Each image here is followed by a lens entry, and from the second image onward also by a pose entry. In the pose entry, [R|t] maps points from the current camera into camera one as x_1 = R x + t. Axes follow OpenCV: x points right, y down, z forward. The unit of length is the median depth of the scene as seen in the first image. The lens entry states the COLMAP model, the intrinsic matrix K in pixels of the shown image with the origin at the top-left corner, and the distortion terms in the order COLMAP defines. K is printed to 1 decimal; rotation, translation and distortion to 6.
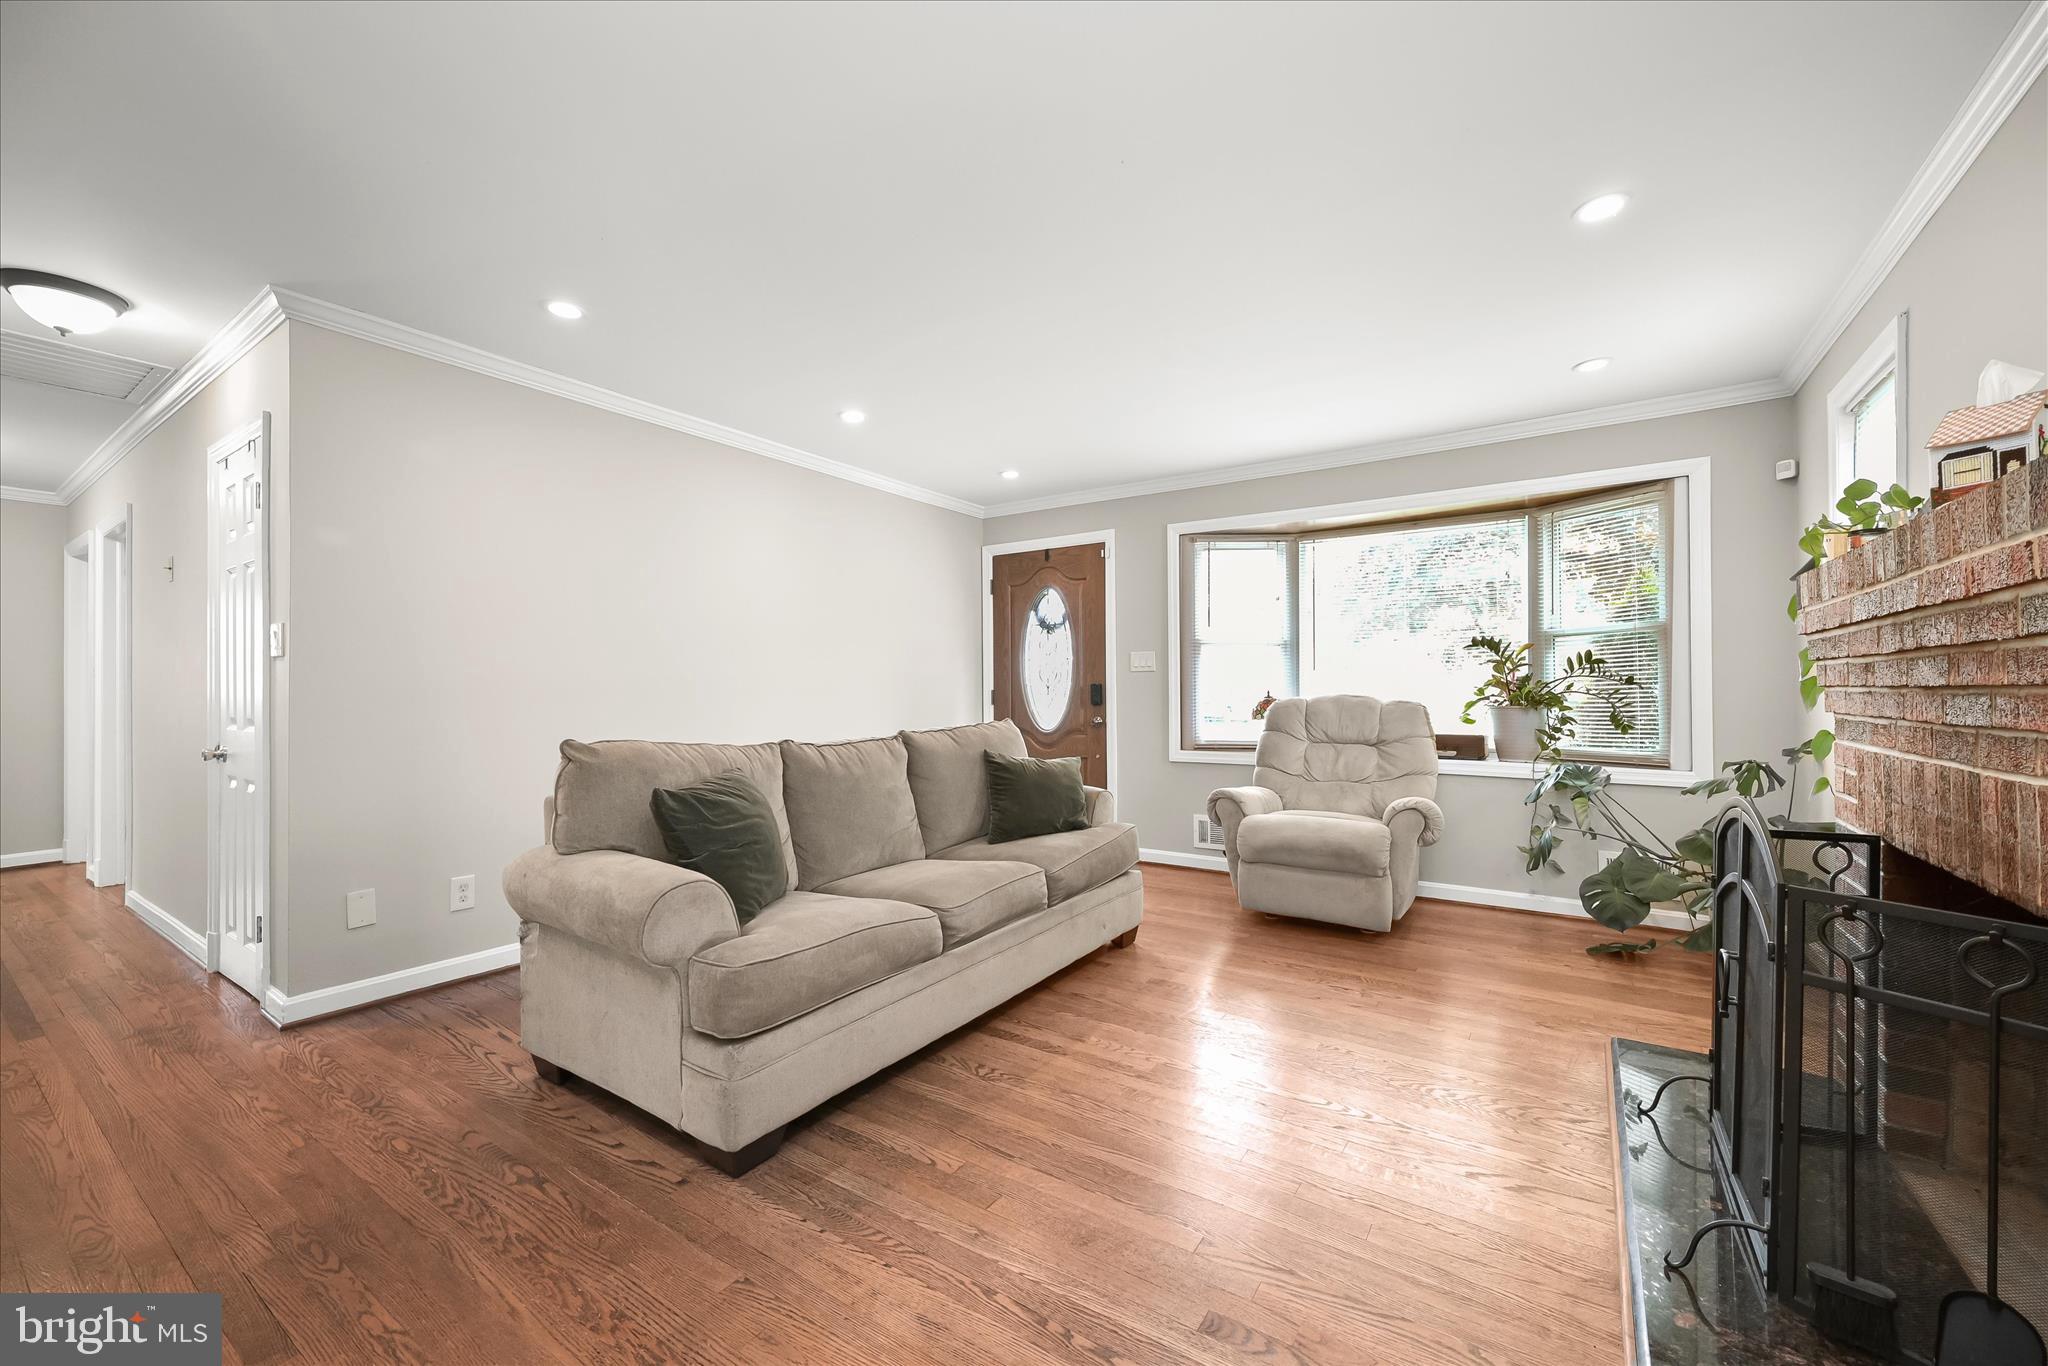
lens RADIAL K [[808.1, 0, 1032.9], [0, 808.1, 689.9], [0, 0, 1]] dist [-0.004837, 0.000264]
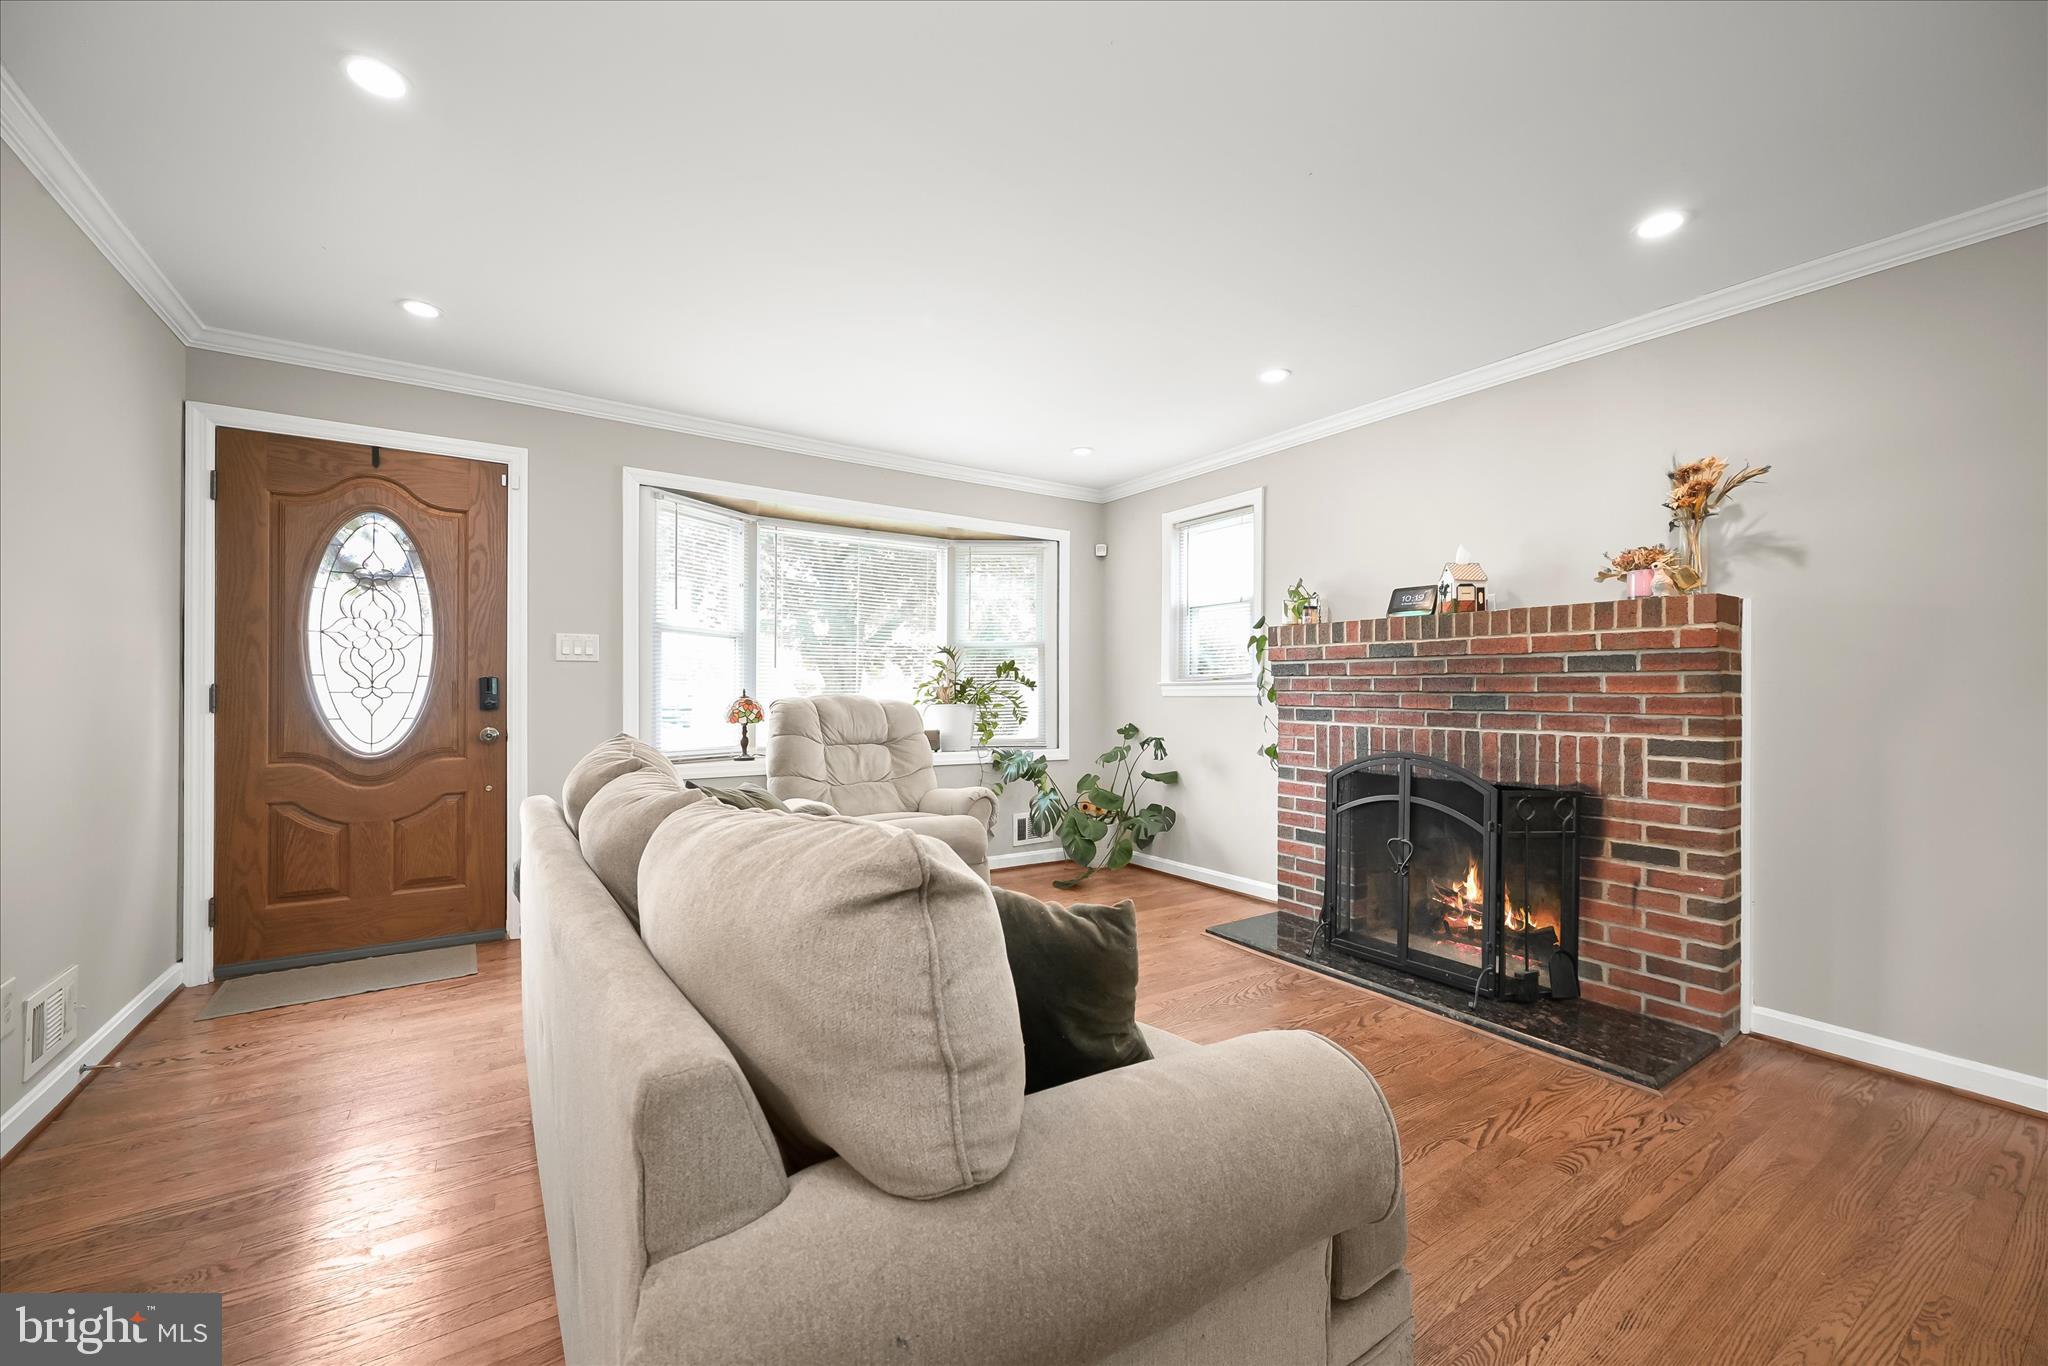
lens RADIAL K [[808.1, 0, 1027.8], [0, 808.1, 687.0], [0, 0, 1]] dist [-0.004837, 0.000264]
pose [[0.373902, 0.008251, 0.927432, -0.365095], [-0.007419, 0.999955, -0.005905, 0.001209], [-0.927439, -0.004672, 0.373946, 0.355764]]
